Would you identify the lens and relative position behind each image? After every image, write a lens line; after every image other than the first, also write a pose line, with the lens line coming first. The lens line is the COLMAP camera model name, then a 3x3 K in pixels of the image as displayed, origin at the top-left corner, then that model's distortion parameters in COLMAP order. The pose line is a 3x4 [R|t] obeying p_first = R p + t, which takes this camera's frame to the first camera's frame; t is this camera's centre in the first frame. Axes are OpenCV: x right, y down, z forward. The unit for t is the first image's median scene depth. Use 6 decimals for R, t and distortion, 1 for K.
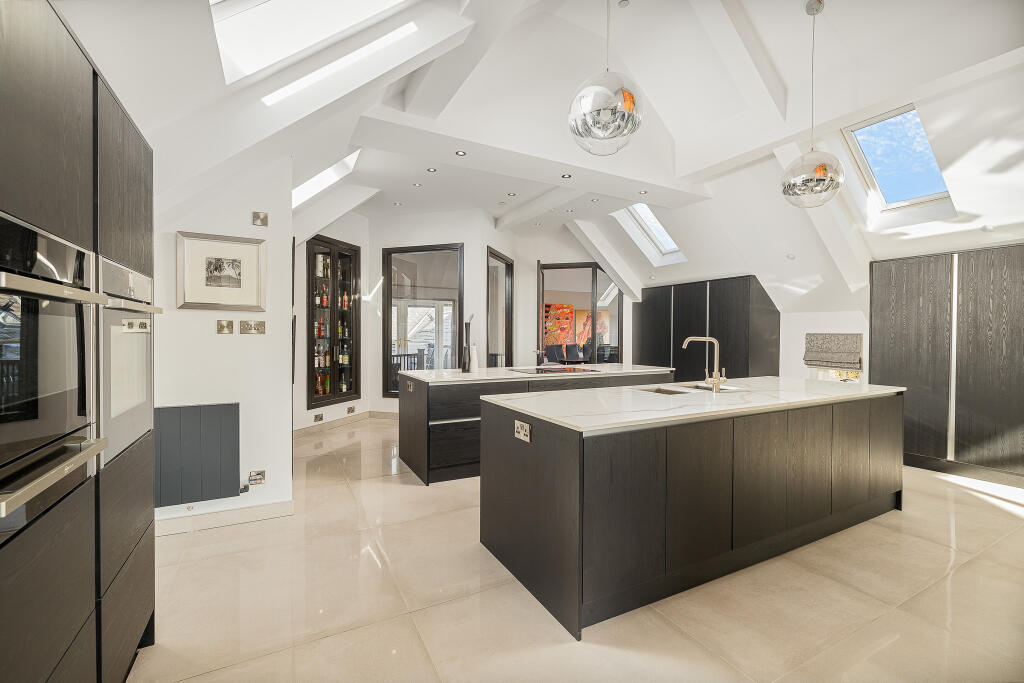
lens RADIAL K [[446.8, 0, 512.5], [0, 446.8, 338.8], [0, 0, 1]] dist [-0.001984, -0.000040]
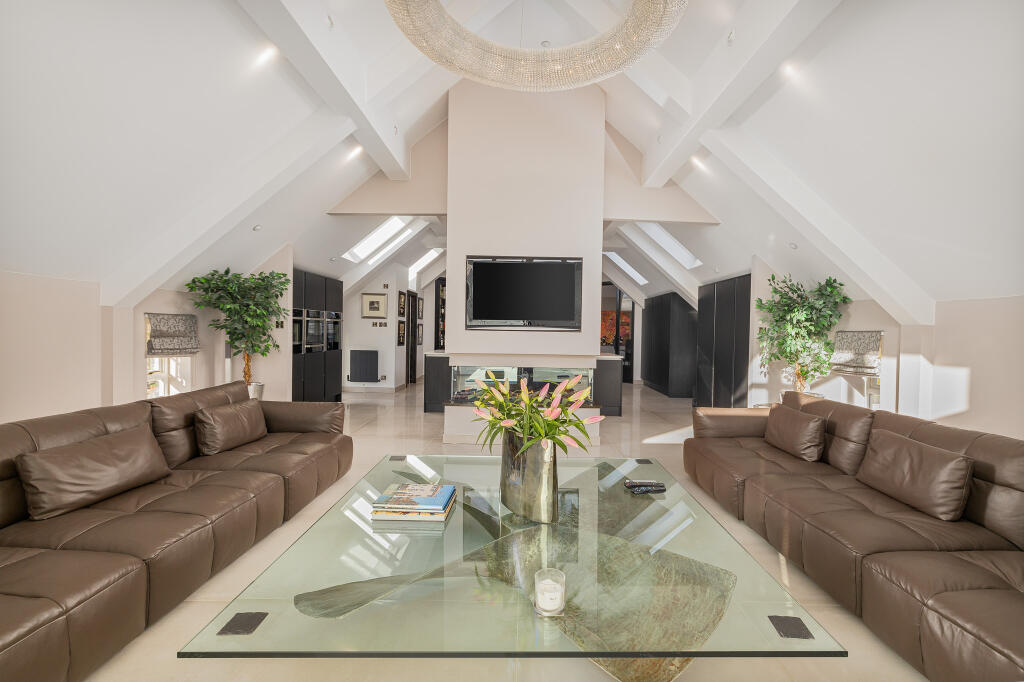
lens RADIAL K [[446.8, 0, 512.7], [0, 446.8, 338.1], [0, 0, 1]] dist [-0.001984, -0.000040]
pose [[0.881584, 0.017686, -0.471696, 1.516513], [-0.017676, 0.999834, 0.004452, 0.034332], [0.471697, 0.004413, 0.881750, -1.139708]]
